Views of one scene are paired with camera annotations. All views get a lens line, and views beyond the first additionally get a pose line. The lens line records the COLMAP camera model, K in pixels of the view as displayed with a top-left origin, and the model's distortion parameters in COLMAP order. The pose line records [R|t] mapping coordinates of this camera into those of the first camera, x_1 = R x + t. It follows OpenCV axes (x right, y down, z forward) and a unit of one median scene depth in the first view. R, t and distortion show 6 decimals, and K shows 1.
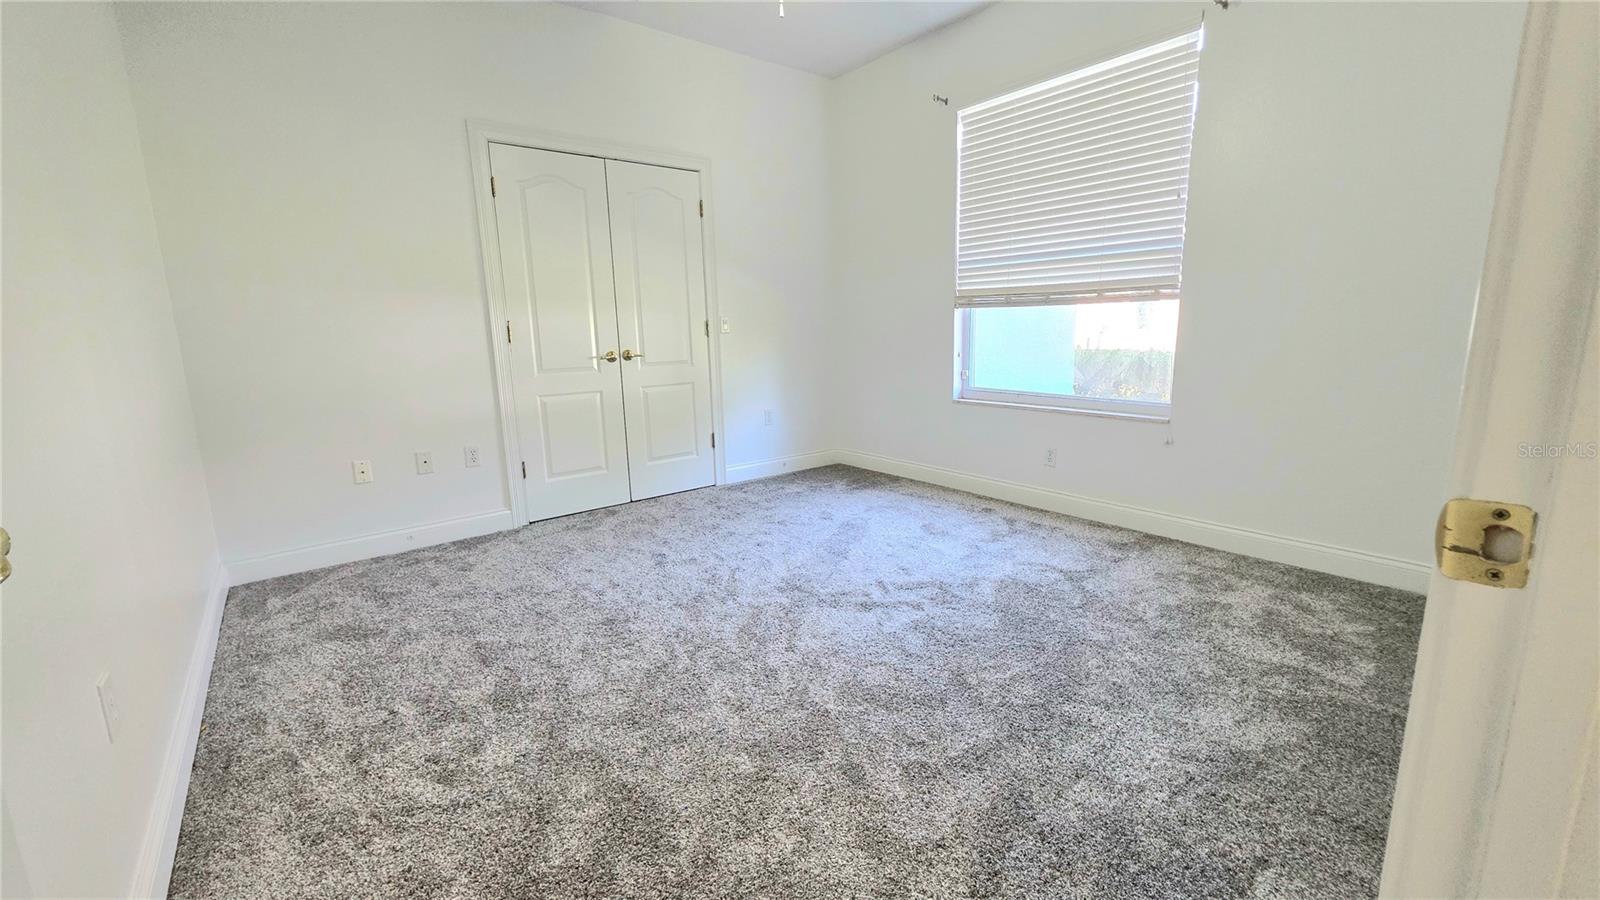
lens RADIAL K [[642.7, 0, 800.4], [0, 642.7, 448.6], [0, 0, 1]] dist [-0.001791, 0.000391]
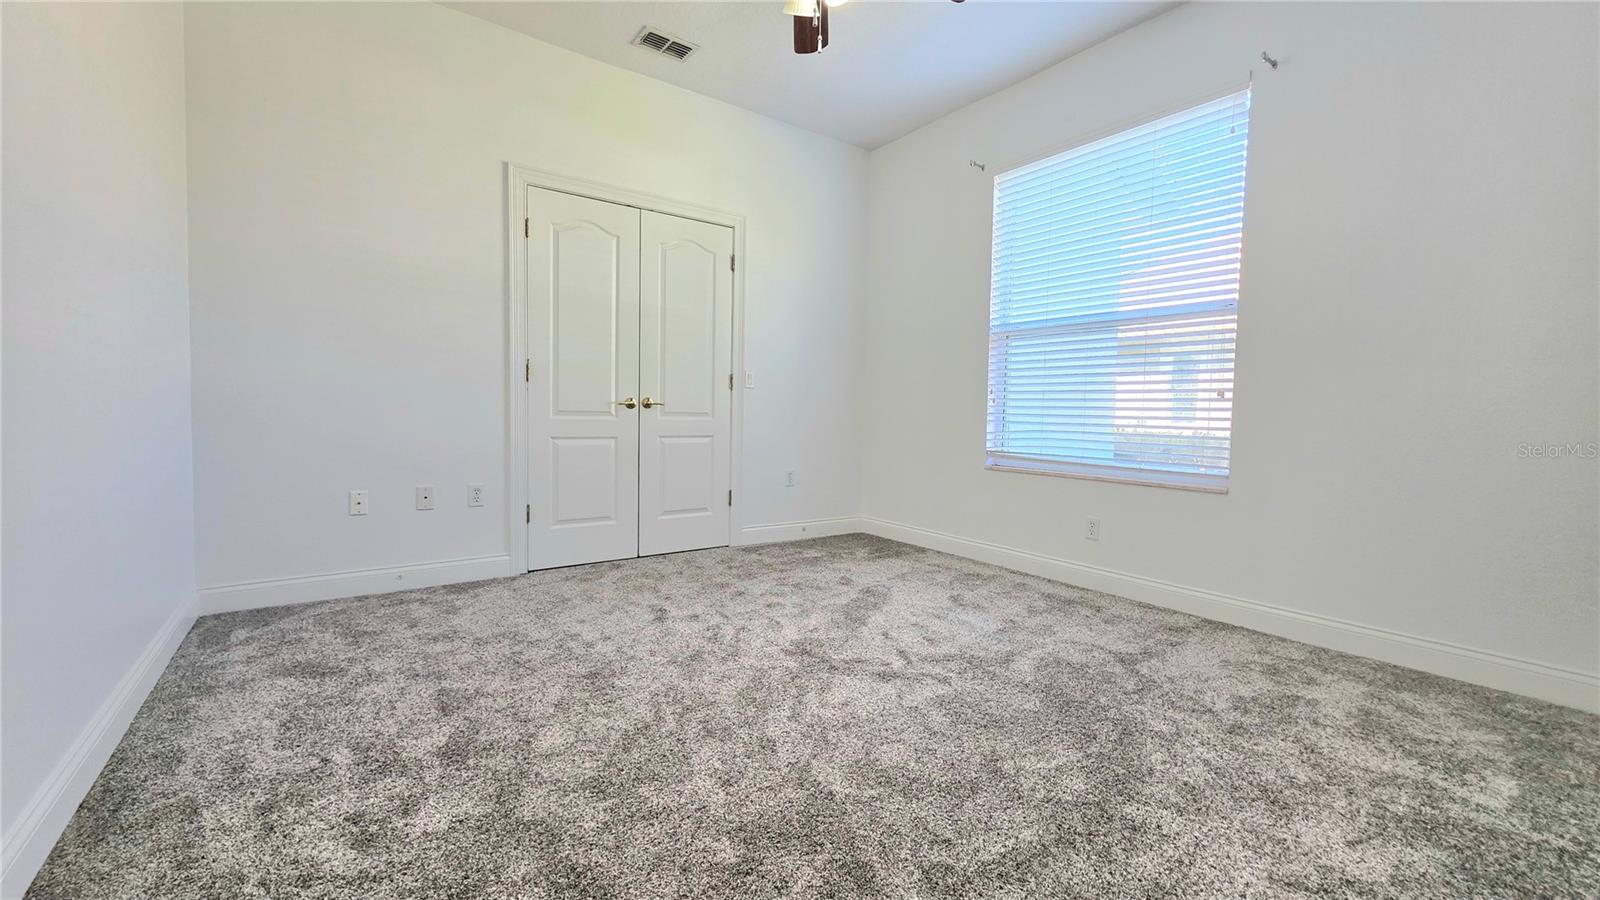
lens RADIAL K [[642.7, 0, 799.6], [0, 642.7, 448.0], [0, 0, 1]] dist [-0.001791, 0.000391]
pose [[0.997899, 0.045025, -0.046594, 0.016102], [-0.050821, 0.989973, -0.131795, 0.068392], [0.040193, 0.133886, 0.990181, 0.103903]]
